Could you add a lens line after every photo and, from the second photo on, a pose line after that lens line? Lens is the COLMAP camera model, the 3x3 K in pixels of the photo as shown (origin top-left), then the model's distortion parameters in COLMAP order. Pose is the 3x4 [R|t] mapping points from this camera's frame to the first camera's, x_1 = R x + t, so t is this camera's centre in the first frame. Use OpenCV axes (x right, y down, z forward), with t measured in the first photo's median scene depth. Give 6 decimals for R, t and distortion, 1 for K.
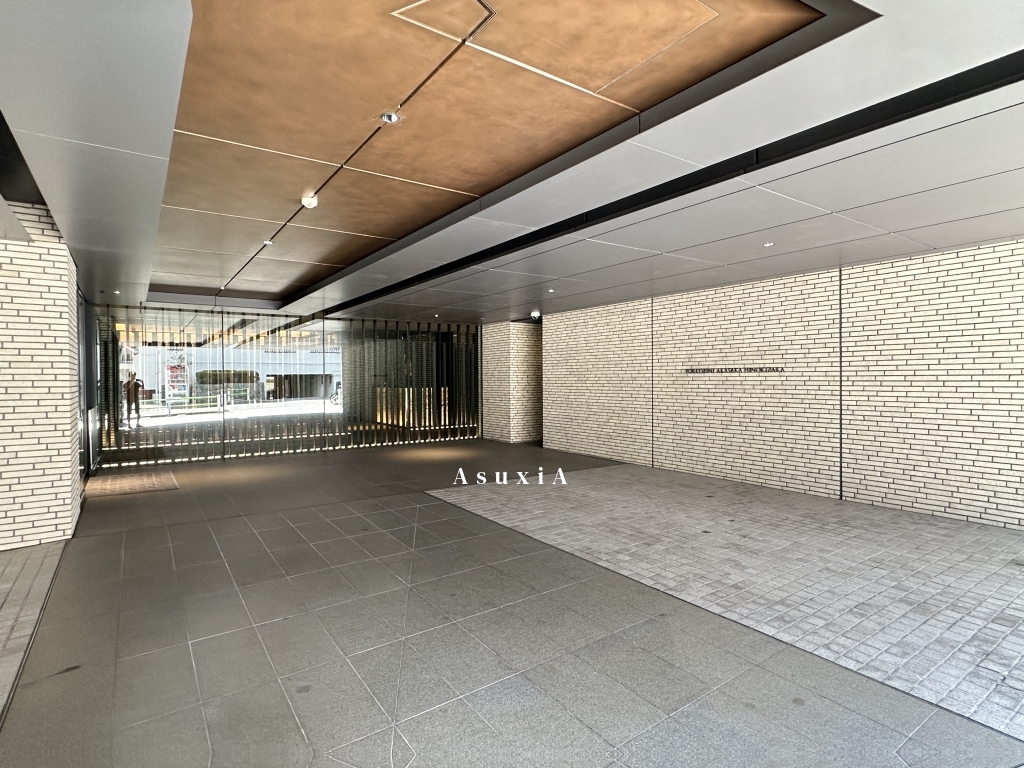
lens RADIAL K [[535.5, 0, 512.0], [0, 535.5, 383.0], [0, 0, 1]] dist [-0.003856, -0.000164]
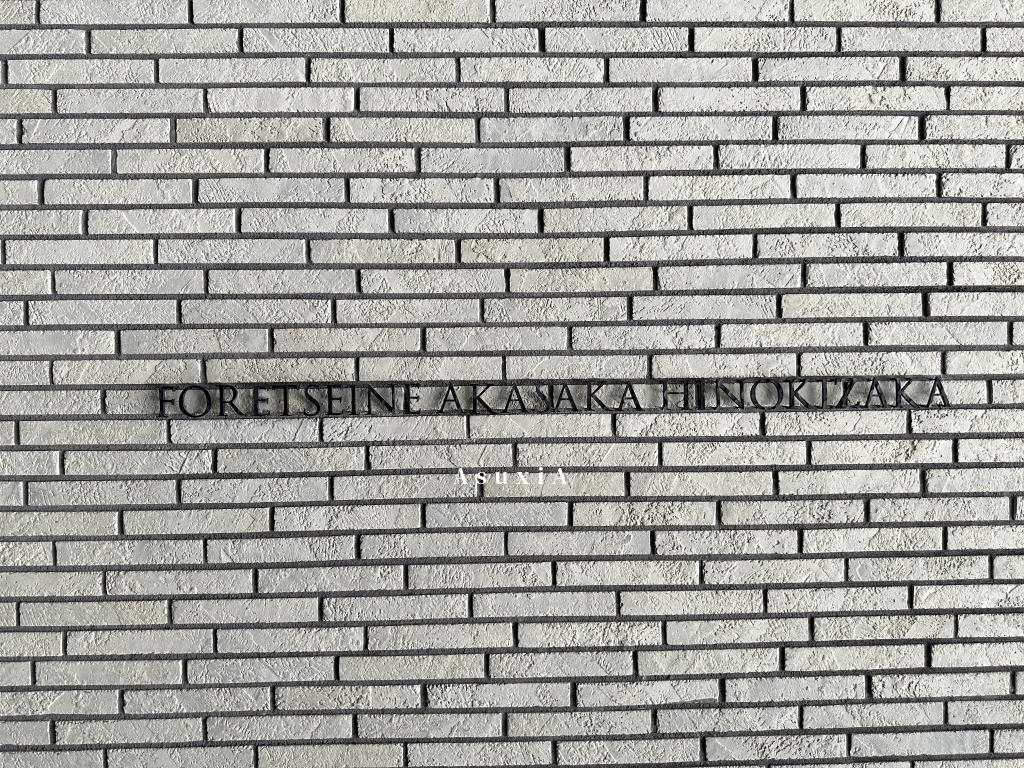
lens RADIAL K [[726.0, 0, 512.0], [0, 726.0, 383.3], [0, 0, 1]] dist [0.004263, -0.008195]
pose [[0.555506, -0.002117, 0.831510, 0.267343], [0.015240, 0.999855, -0.007635, -0.027473], [-0.831373, 0.016913, 0.555457, 0.967983]]
